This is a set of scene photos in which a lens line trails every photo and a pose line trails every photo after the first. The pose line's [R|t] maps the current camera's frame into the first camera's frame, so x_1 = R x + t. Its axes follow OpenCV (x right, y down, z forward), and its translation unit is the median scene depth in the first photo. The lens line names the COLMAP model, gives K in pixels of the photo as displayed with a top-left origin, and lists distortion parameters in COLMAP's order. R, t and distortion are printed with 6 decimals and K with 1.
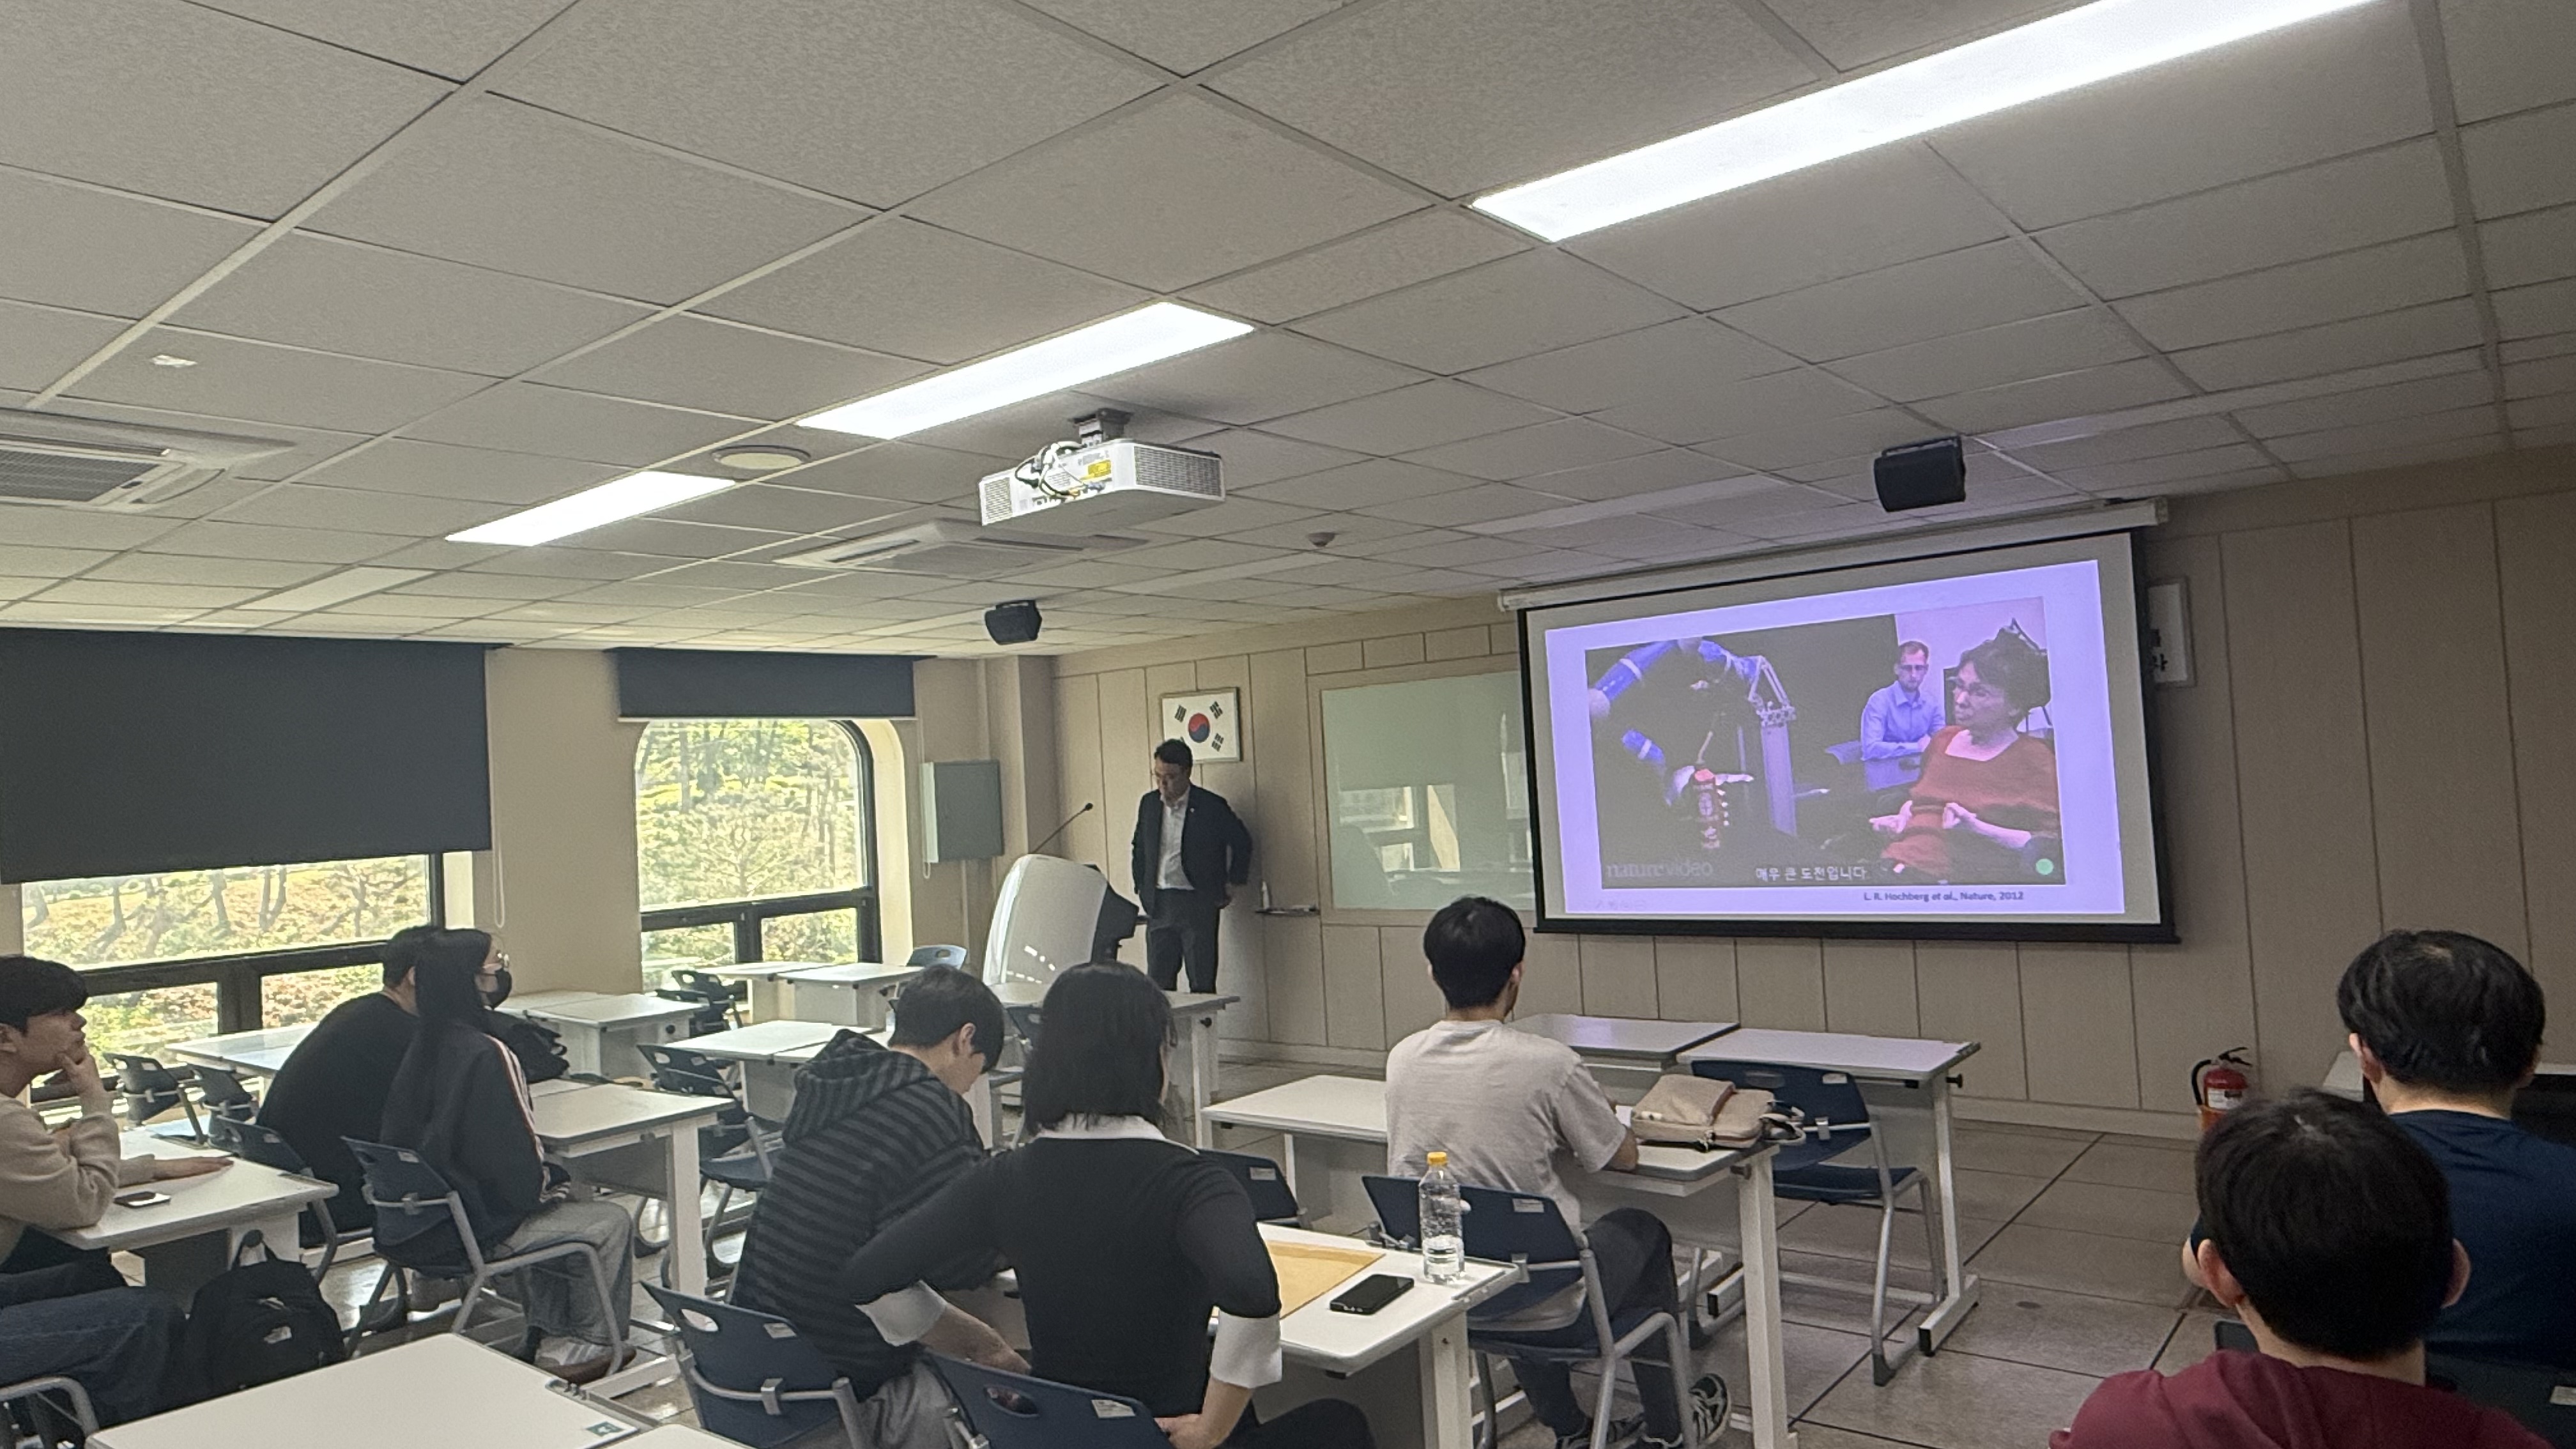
lens RADIAL K [[1556.7, 0, 1290.0], [0, 1556.7, 724.3], [0, 0, 1]] dist [0.004940, 0.000690]
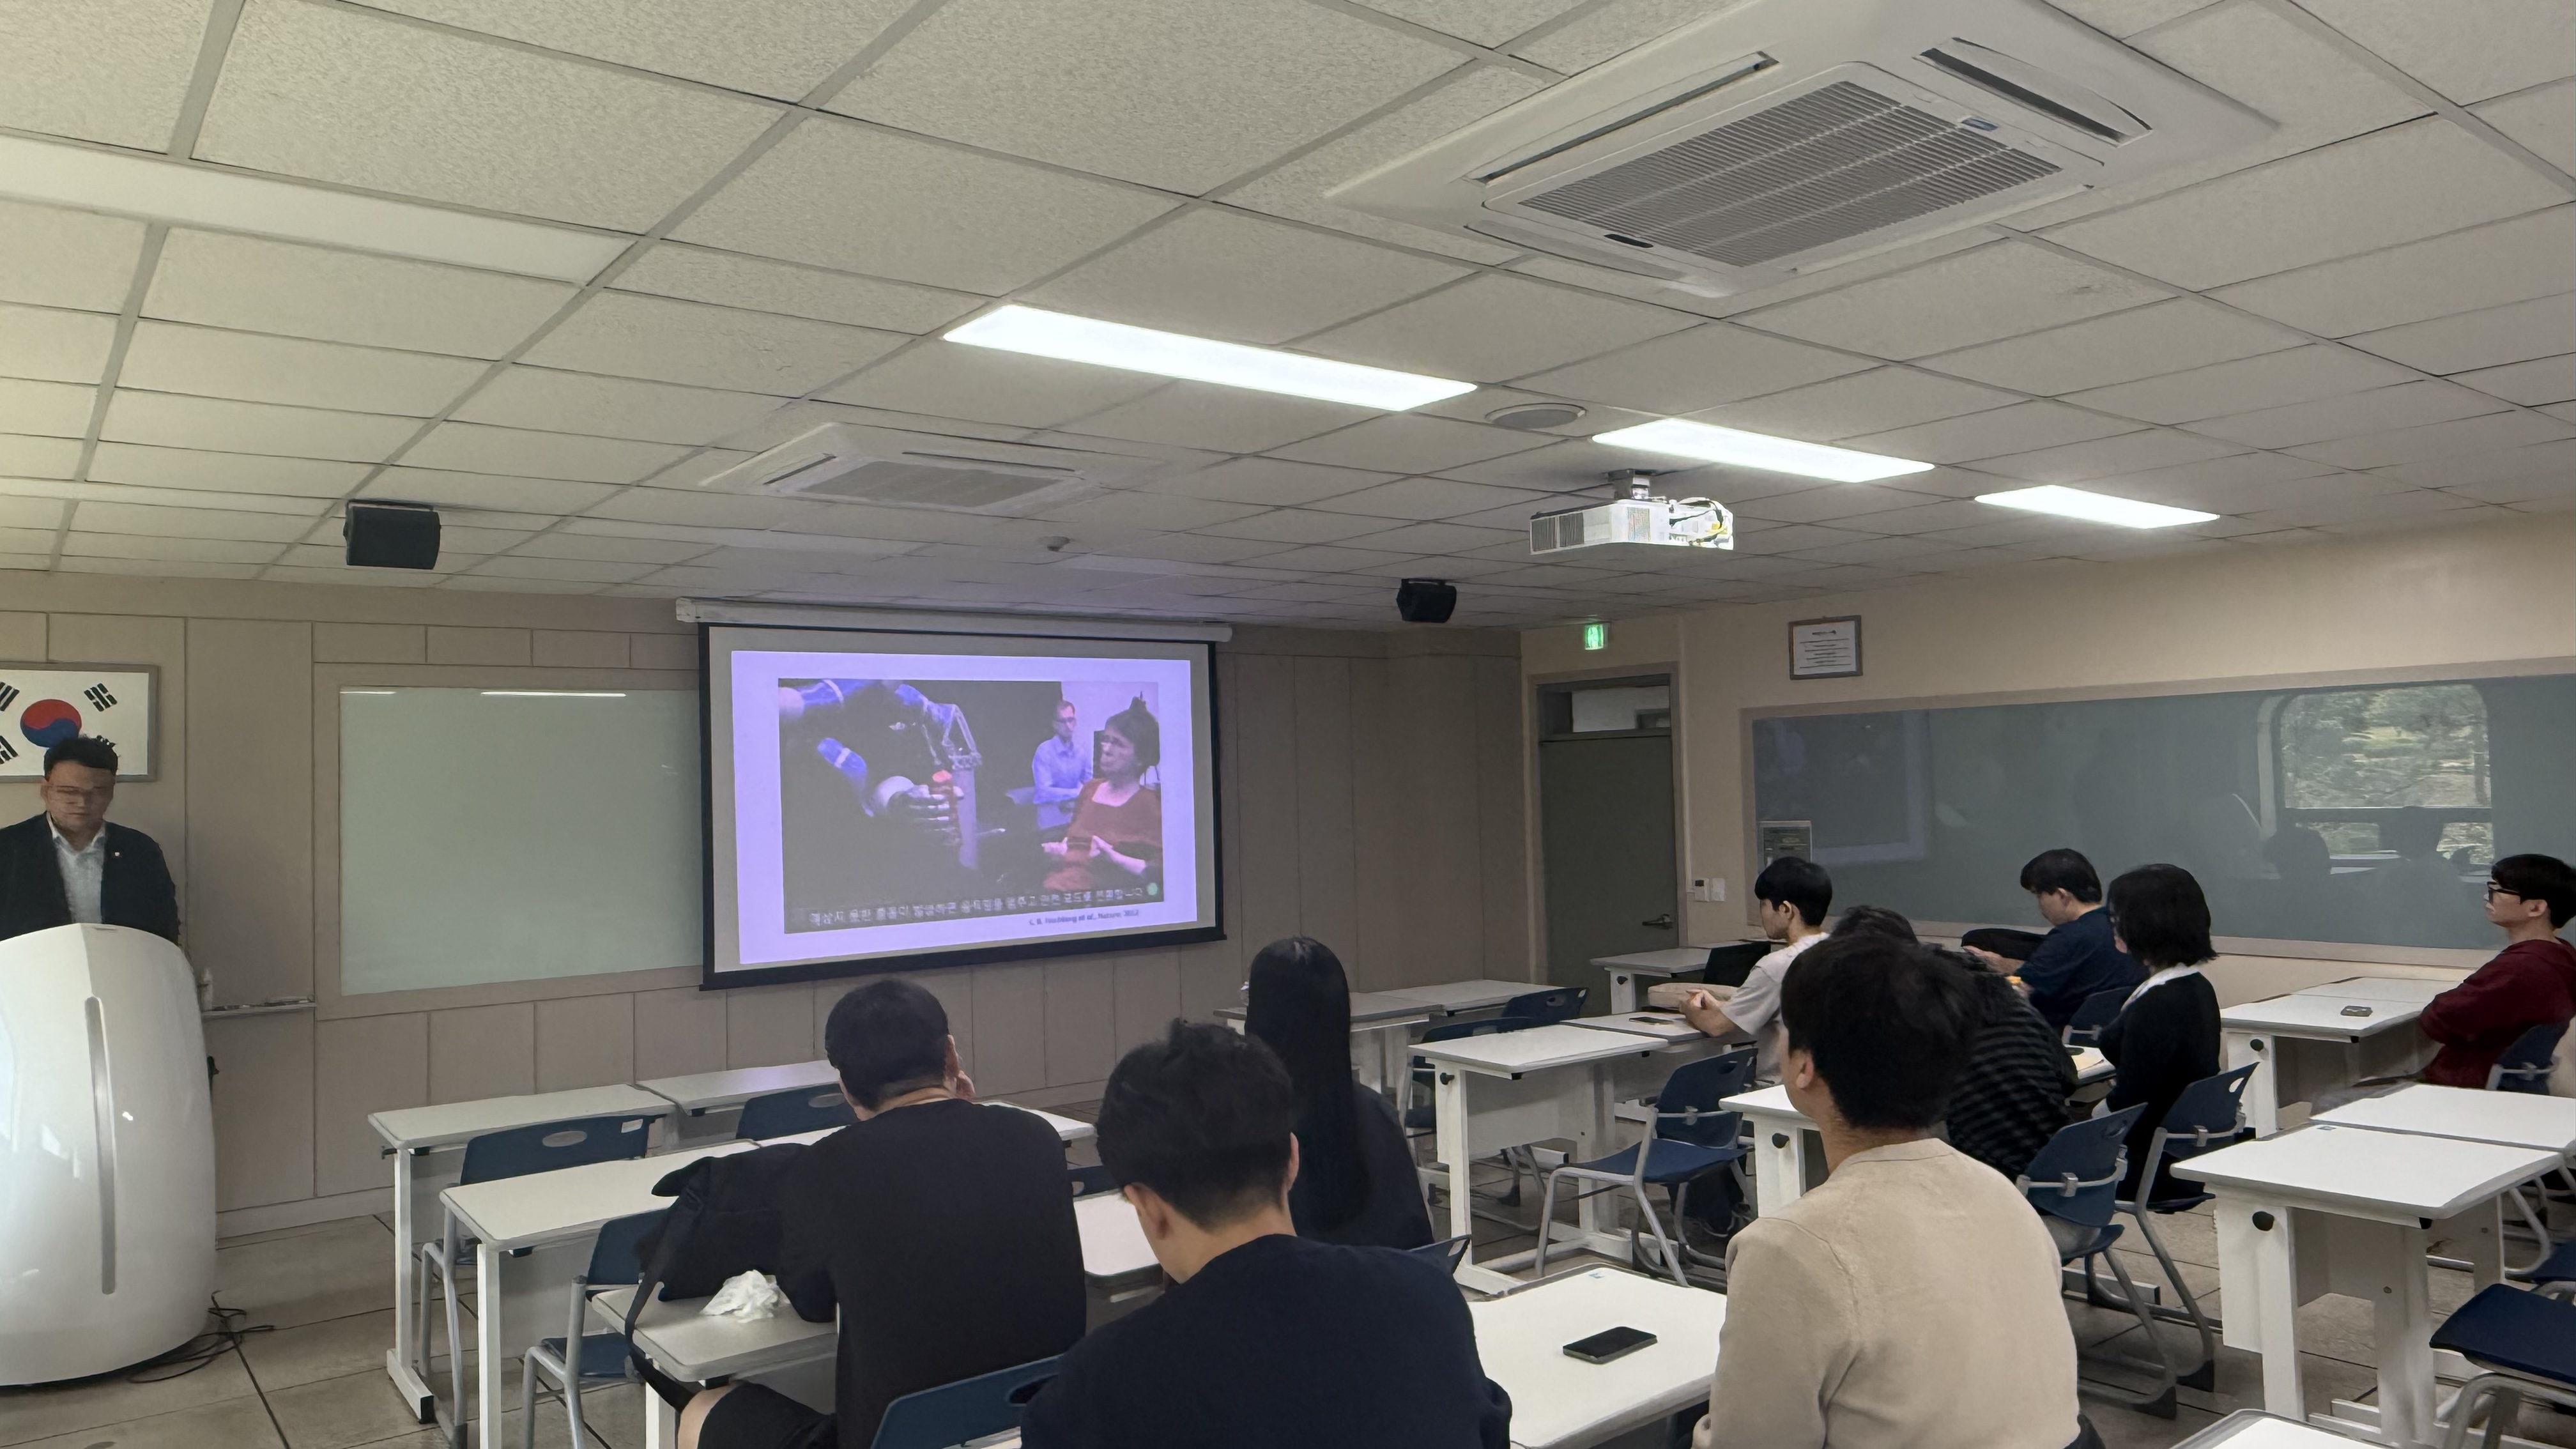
lens RADIAL K [[1694.4, 0, 1295.3], [0, 1694.4, 723.7], [0, 0, 1]] dist [-0.004568, -0.000352]
pose [[0.227553, 0.088639, 0.969723, -0.829181], [-0.019408, 0.996063, -0.086493, 0.070459], [-0.973572, 0.000862, 0.228378, 0.532416]]
